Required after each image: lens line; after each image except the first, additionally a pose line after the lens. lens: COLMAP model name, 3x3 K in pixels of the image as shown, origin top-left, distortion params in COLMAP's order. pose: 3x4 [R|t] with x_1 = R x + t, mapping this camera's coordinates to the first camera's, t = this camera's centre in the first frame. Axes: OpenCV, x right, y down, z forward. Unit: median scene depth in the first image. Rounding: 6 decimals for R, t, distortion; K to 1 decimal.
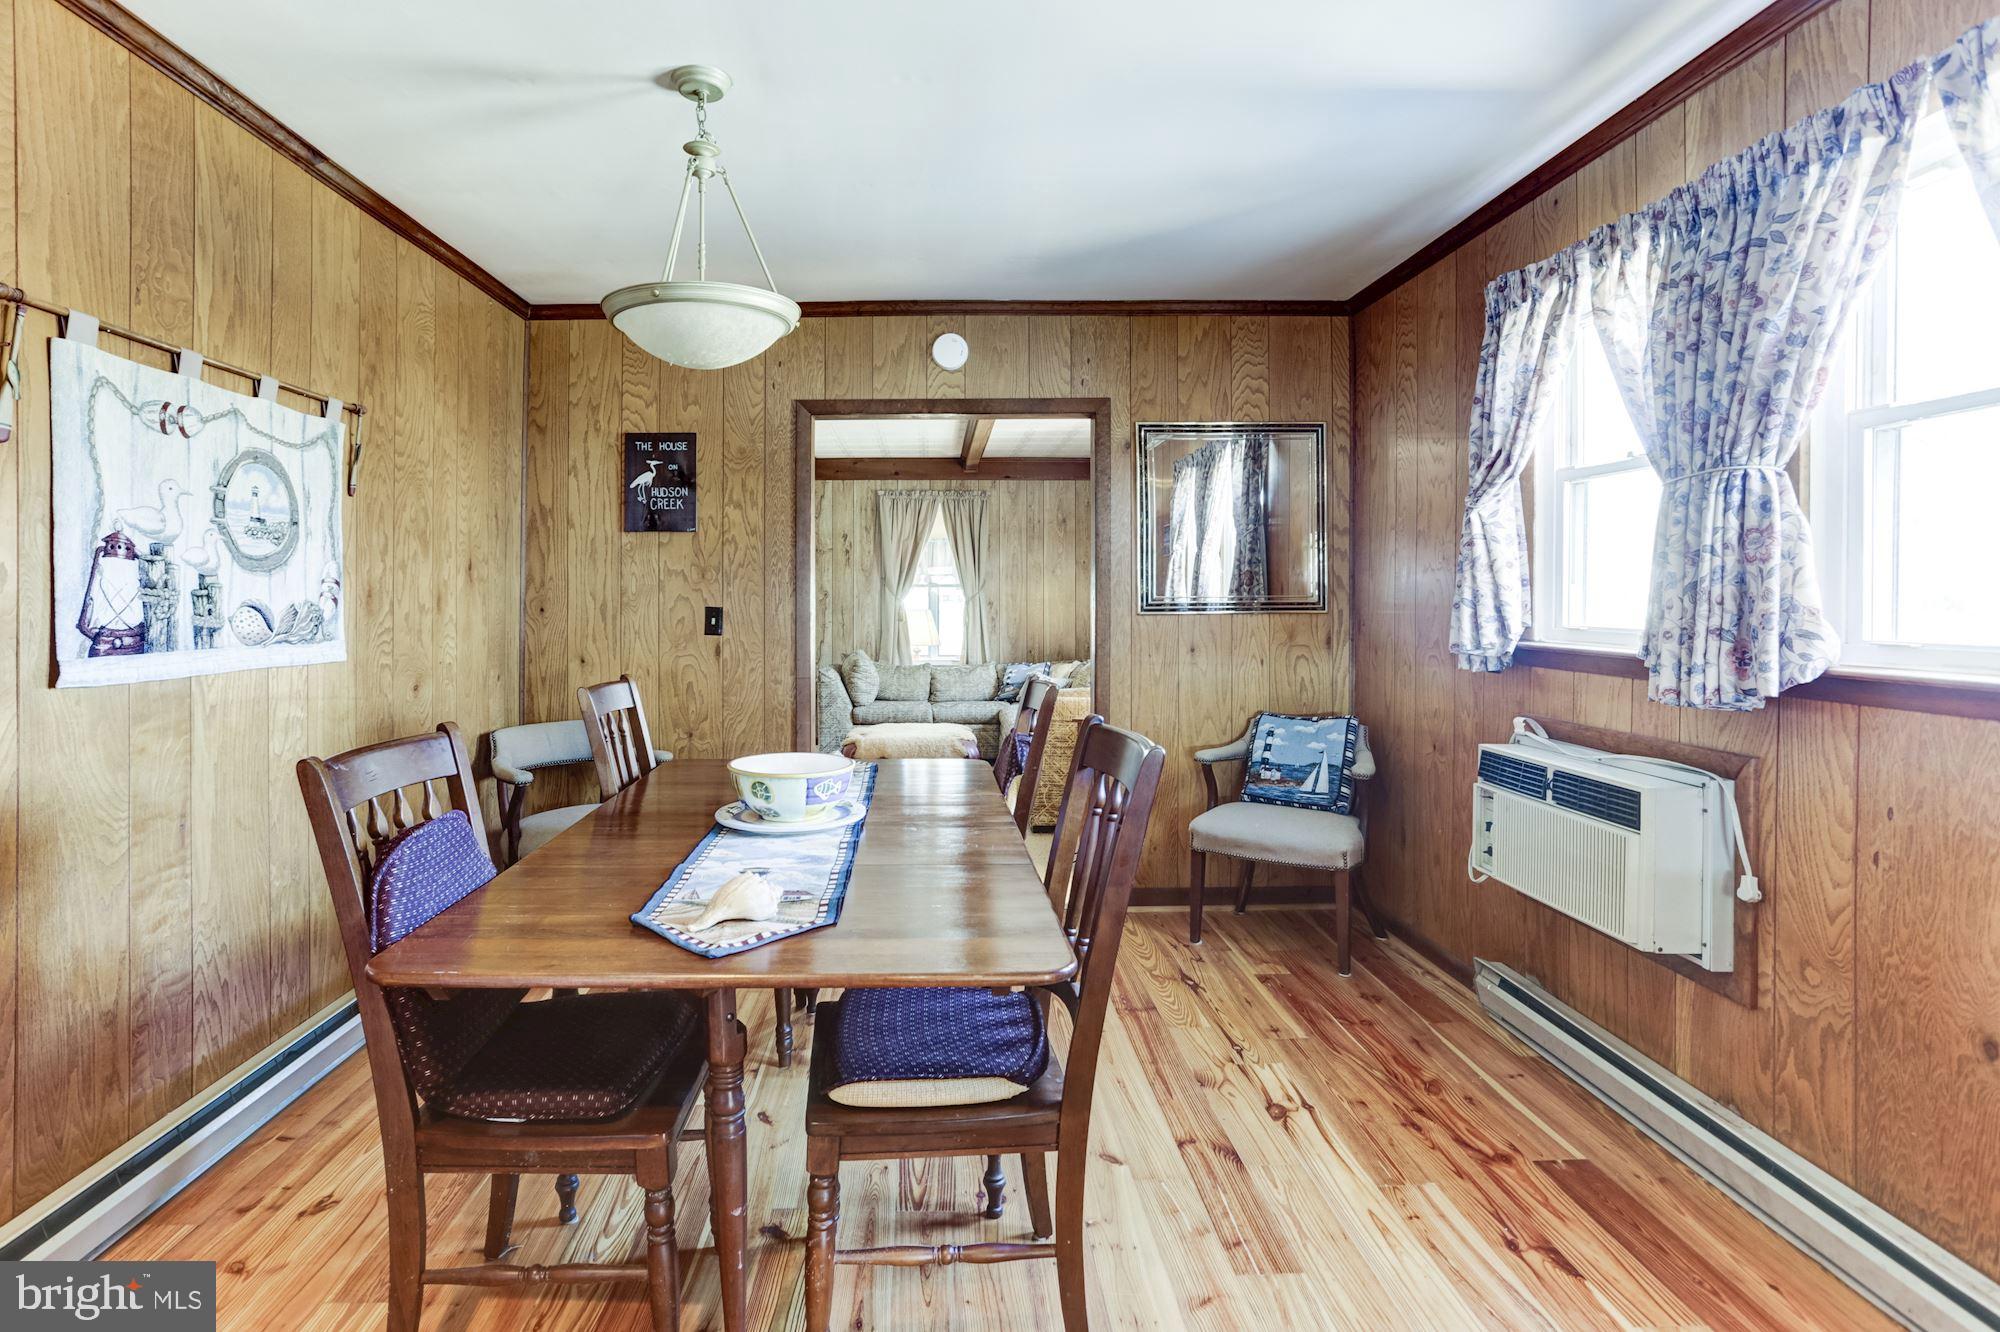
lens RADIAL K [[963.7, 0, 981.1], [0, 963.7, 608.3], [0, 0, 1]] dist [-0.022881, 0.004198]
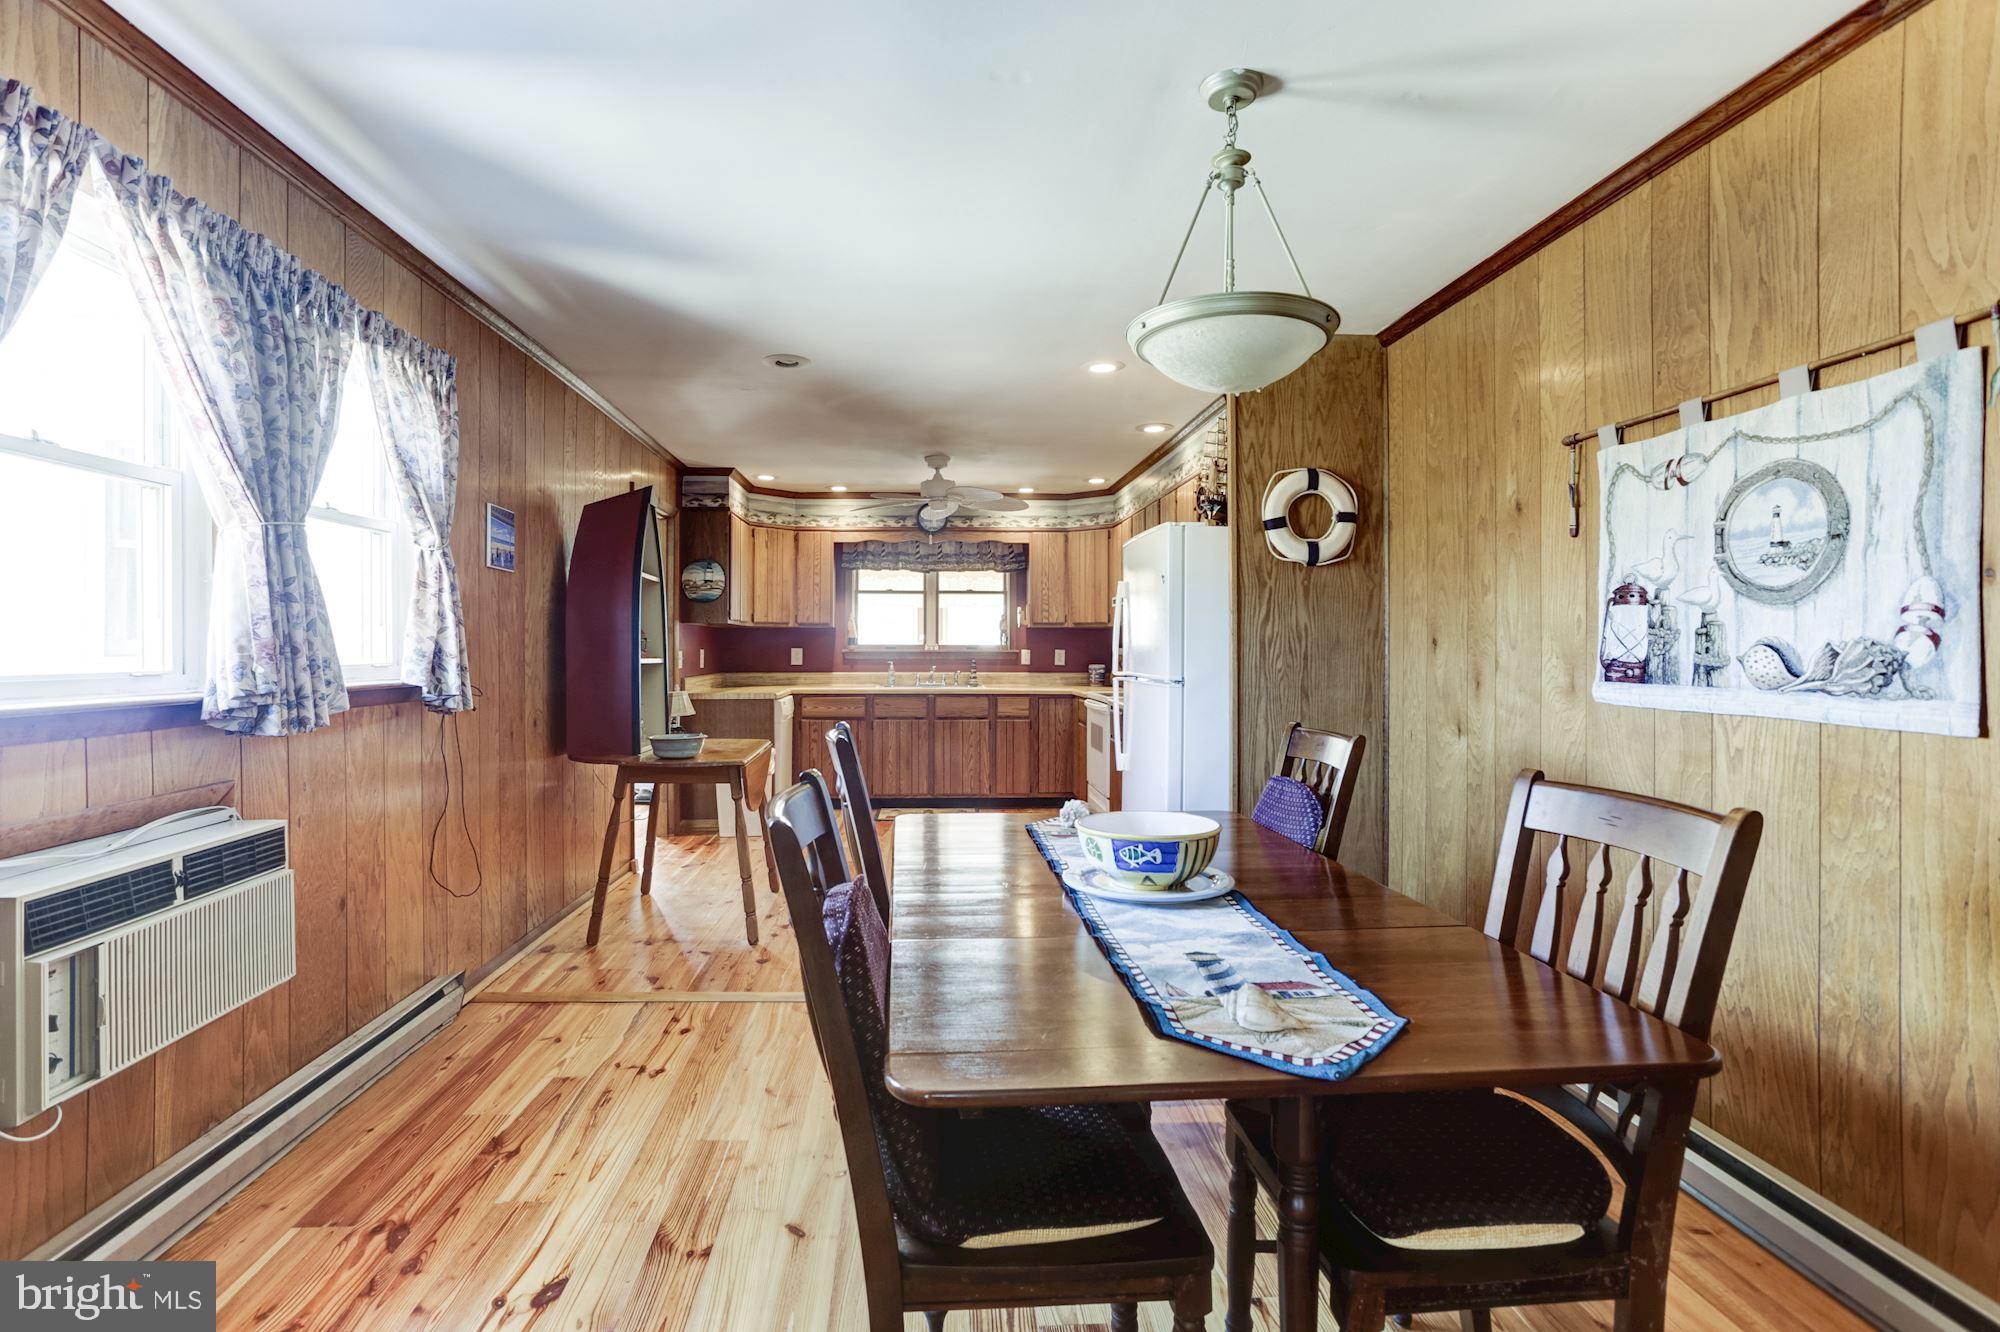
lens RADIAL K [[963.7, 0, 991.7], [0, 963.7, 652.6], [0, 0, 1]] dist [-0.022881, 0.004198]
pose [[-0.999655, -0.000939, -0.026250, -0.029506], [-0.001478, 0.999789, 0.020501, -0.011578], [0.026225, 0.020533, -0.999445, 1.767250]]
